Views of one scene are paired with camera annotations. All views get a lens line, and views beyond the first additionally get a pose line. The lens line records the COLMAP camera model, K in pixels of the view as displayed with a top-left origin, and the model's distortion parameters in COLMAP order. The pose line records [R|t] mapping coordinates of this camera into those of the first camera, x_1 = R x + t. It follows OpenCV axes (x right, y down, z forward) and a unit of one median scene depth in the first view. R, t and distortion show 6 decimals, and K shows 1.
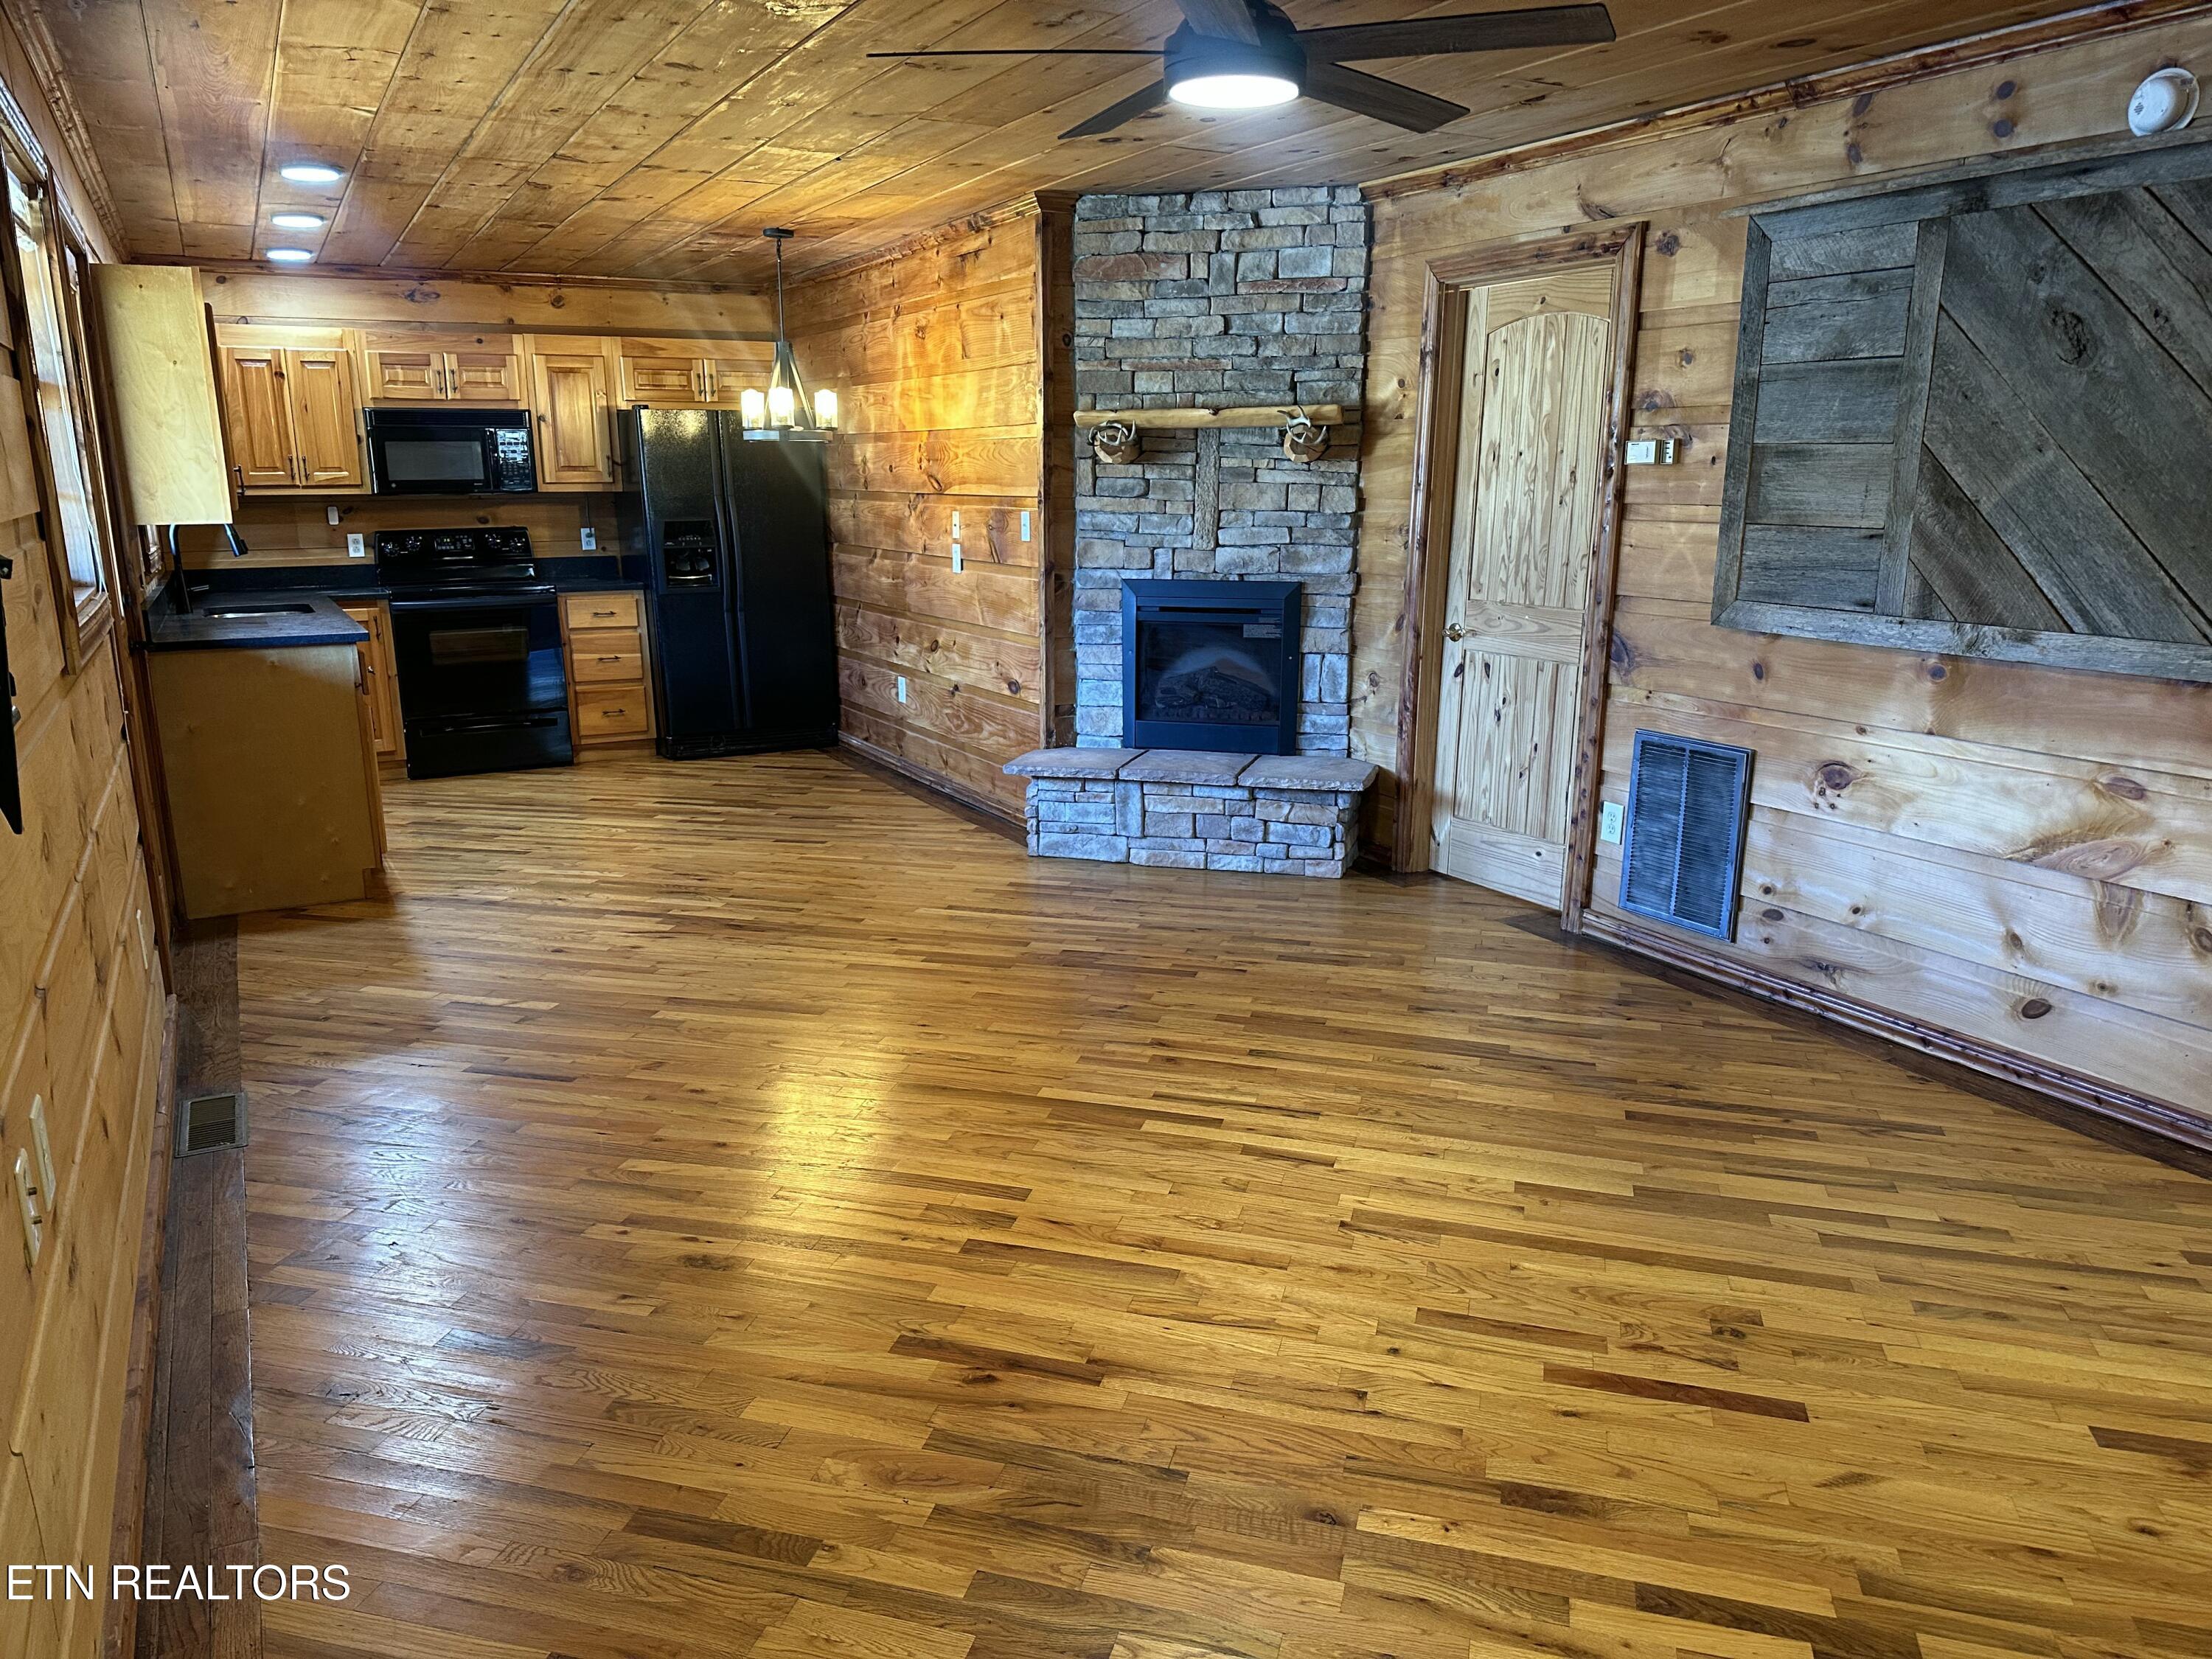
lens RADIAL K [[1583.8, 0, 1100.3], [0, 1583.8, 855.7], [0, 0, 1]] dist [0.200283, -0.412915]
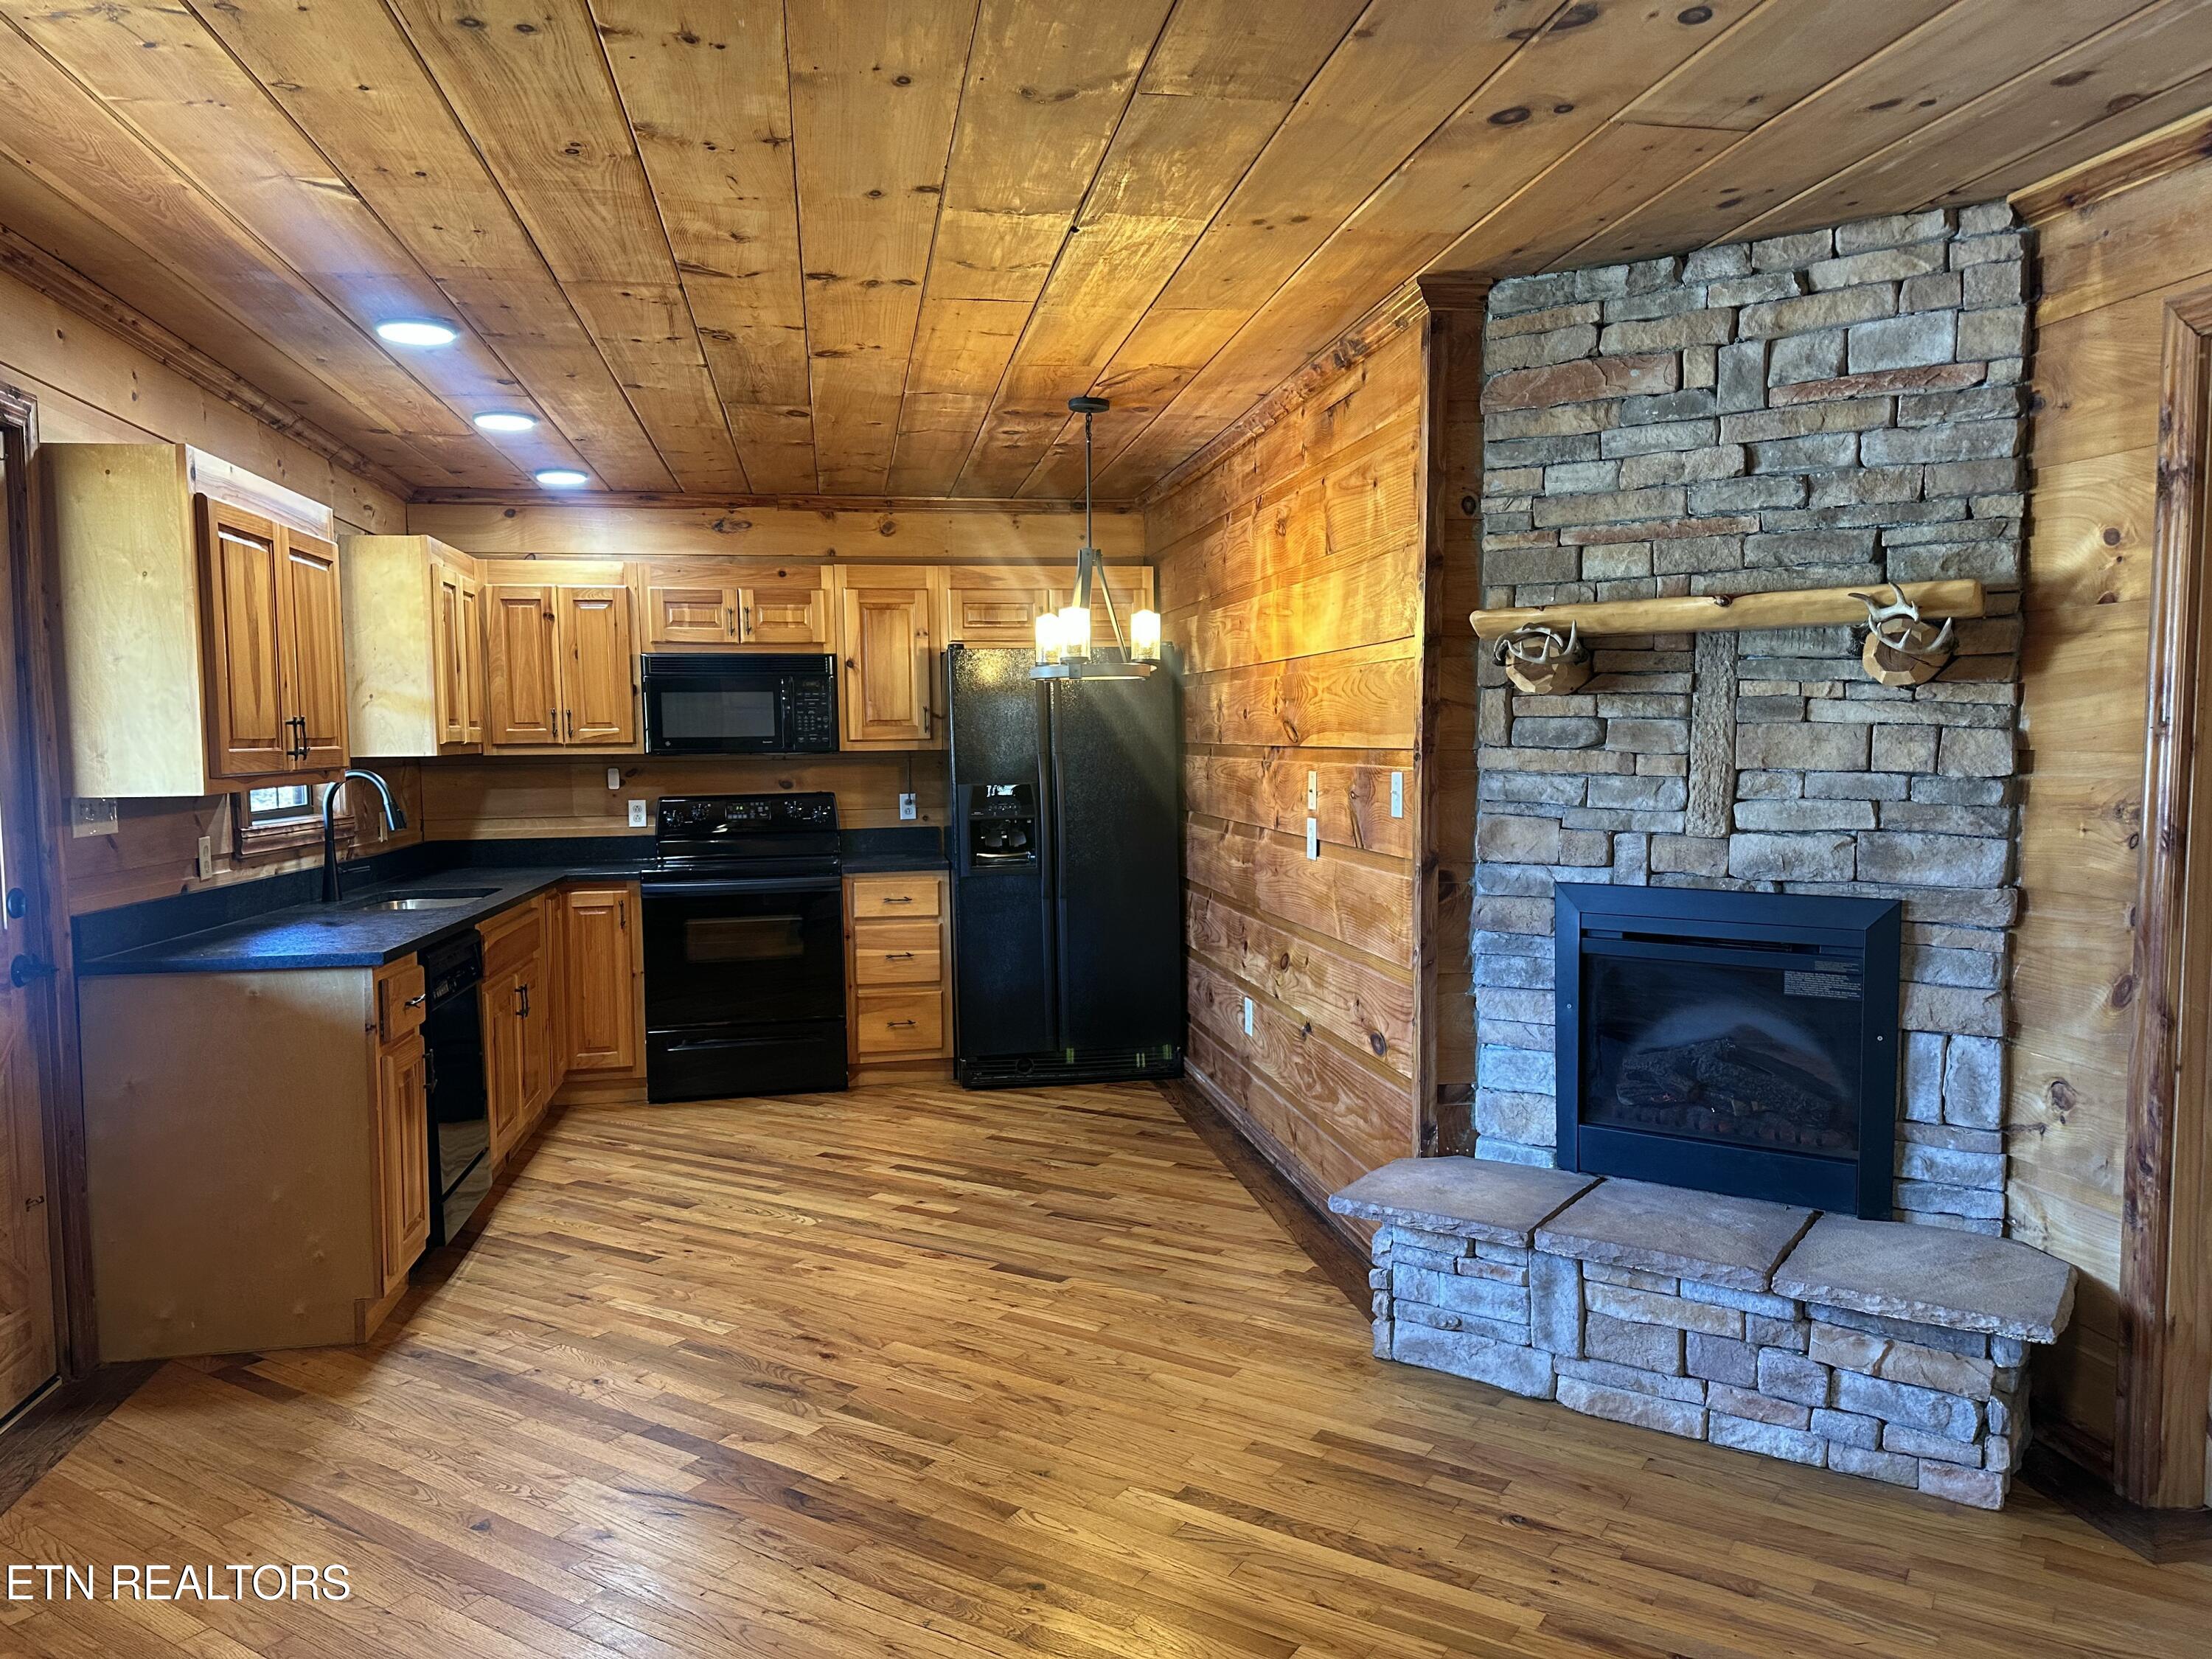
lens RADIAL K [[1563.5, 0, 1098.5], [0, 1563.5, 839.1], [0, 0, 1]] dist [0.099379, -0.151858]
pose [[0.947578, 0.015343, -0.319155, 0.039896], [-0.067361, 0.985990, -0.152596, -0.091066], [0.312342, 0.166095, 0.935337, 0.408537]]
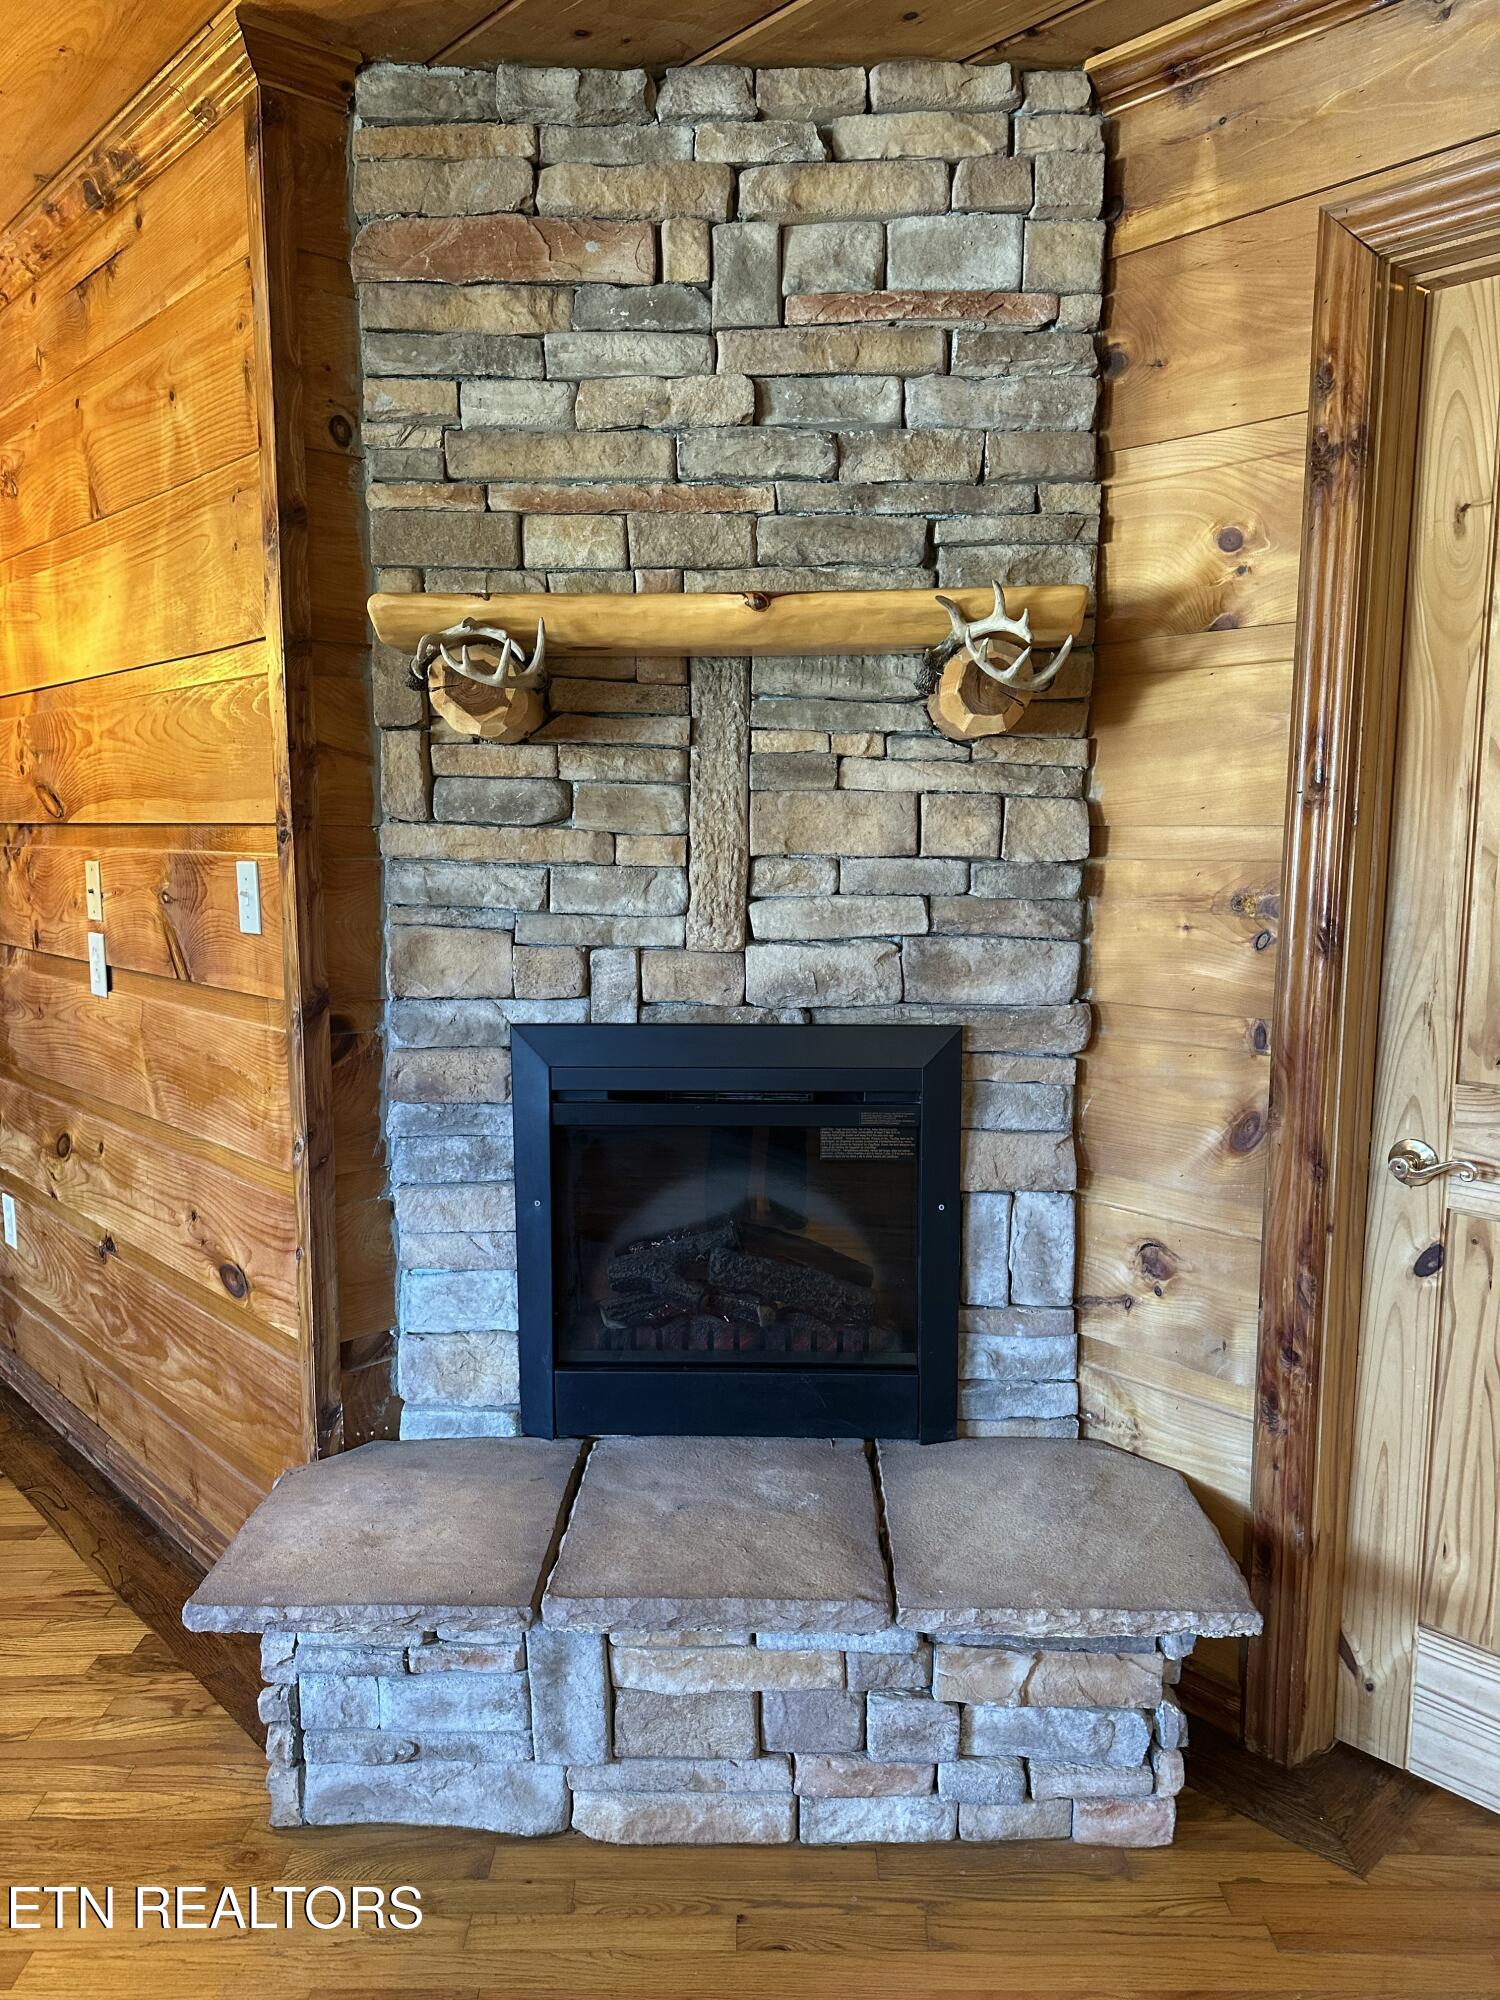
lens RADIAL K [[1413.7, 0, 760.2], [0, 1413.7, 1012.9], [0, 0, 1]] dist [0.099379, -0.151858]
pose [[0.967224, -0.035508, 0.251431, -0.014891], [0.060810, 0.993752, -0.093587, -0.142642], [-0.246537, 0.105809, 0.963340, 0.657144]]
